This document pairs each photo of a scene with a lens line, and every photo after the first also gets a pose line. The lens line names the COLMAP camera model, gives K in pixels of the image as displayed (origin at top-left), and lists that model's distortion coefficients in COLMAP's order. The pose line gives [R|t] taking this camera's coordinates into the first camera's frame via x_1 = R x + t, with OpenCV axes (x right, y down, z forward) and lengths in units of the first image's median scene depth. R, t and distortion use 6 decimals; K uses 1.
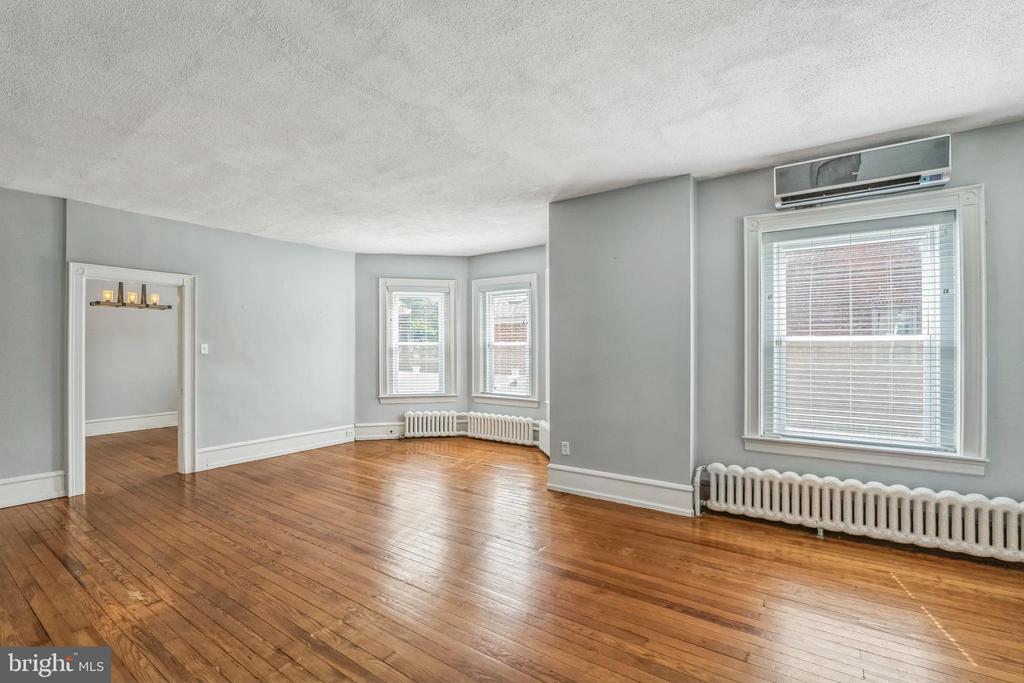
lens RADIAL K [[460.8, 0, 512.0], [0, 460.8, 341.5], [0, 0, 1]] dist [-0.021989, 0.000931]
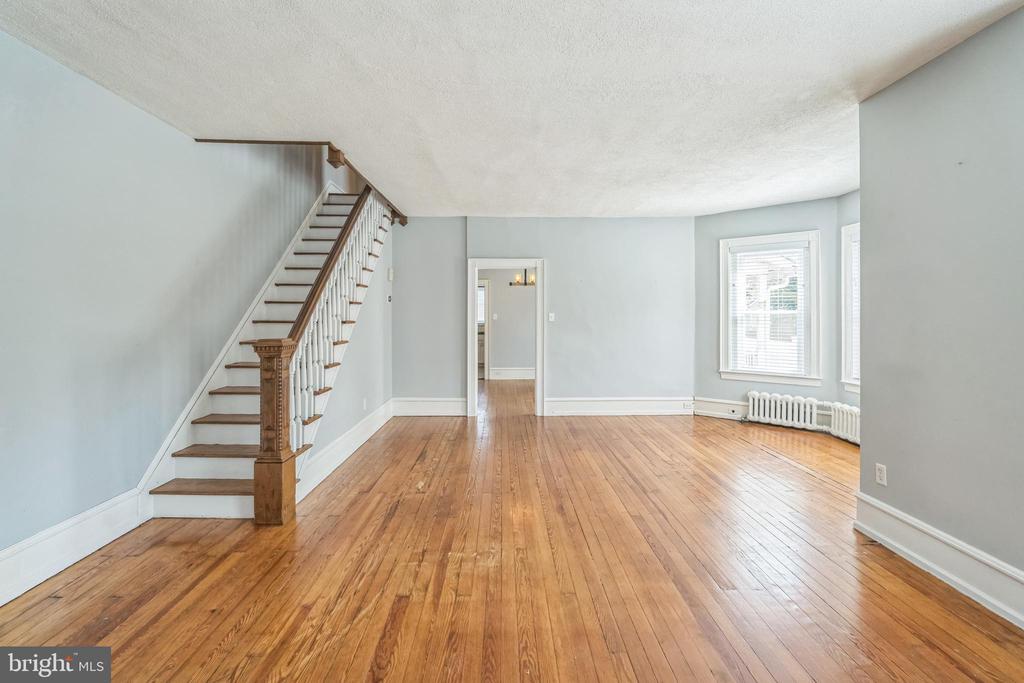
lens RADIAL K [[468.2, 0, 511.9], [0, 468.2, 311.9], [0, 0, 1]] dist [-0.024883, 0.000551]
pose [[0.587071, -0.002889, -0.809531, 0.218164], [0.009237, 0.999952, 0.003131, -0.002578], [0.809483, -0.009316, 0.587069, 0.130503]]
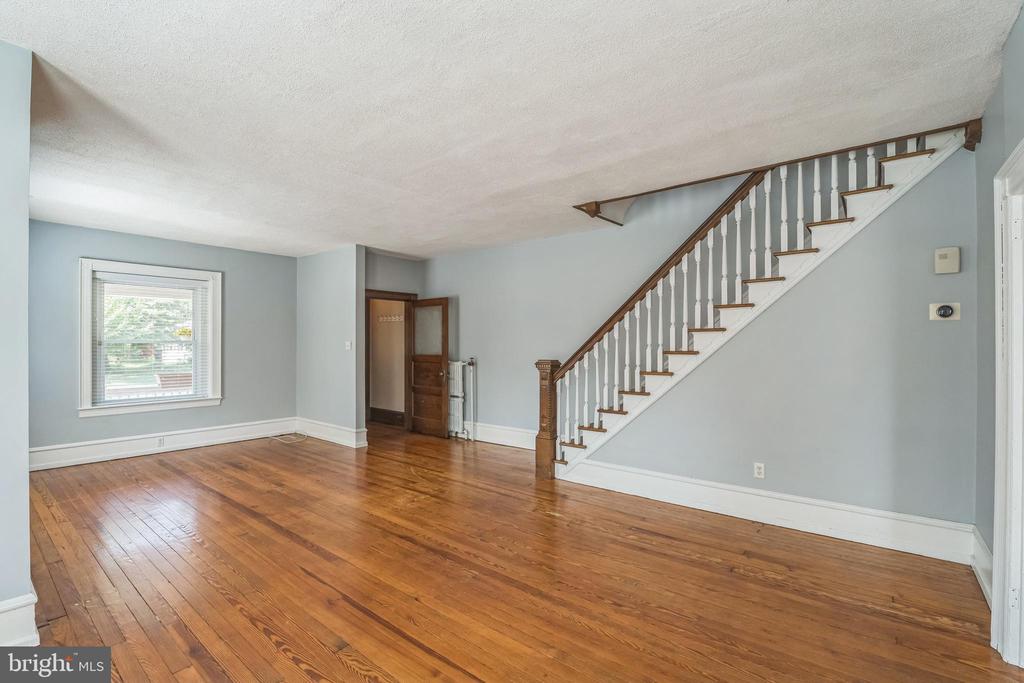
lens RADIAL K [[460.8, 0, 512.0], [0, 460.8, 341.5], [0, 0, 1]] dist [-0.021989, 0.000931]
pose [[-0.998042, 0.004363, 0.062399, -0.295504], [0.003370, 0.999866, -0.016002, 0.006484], [-0.062461, -0.015760, -0.997923, 0.946847]]
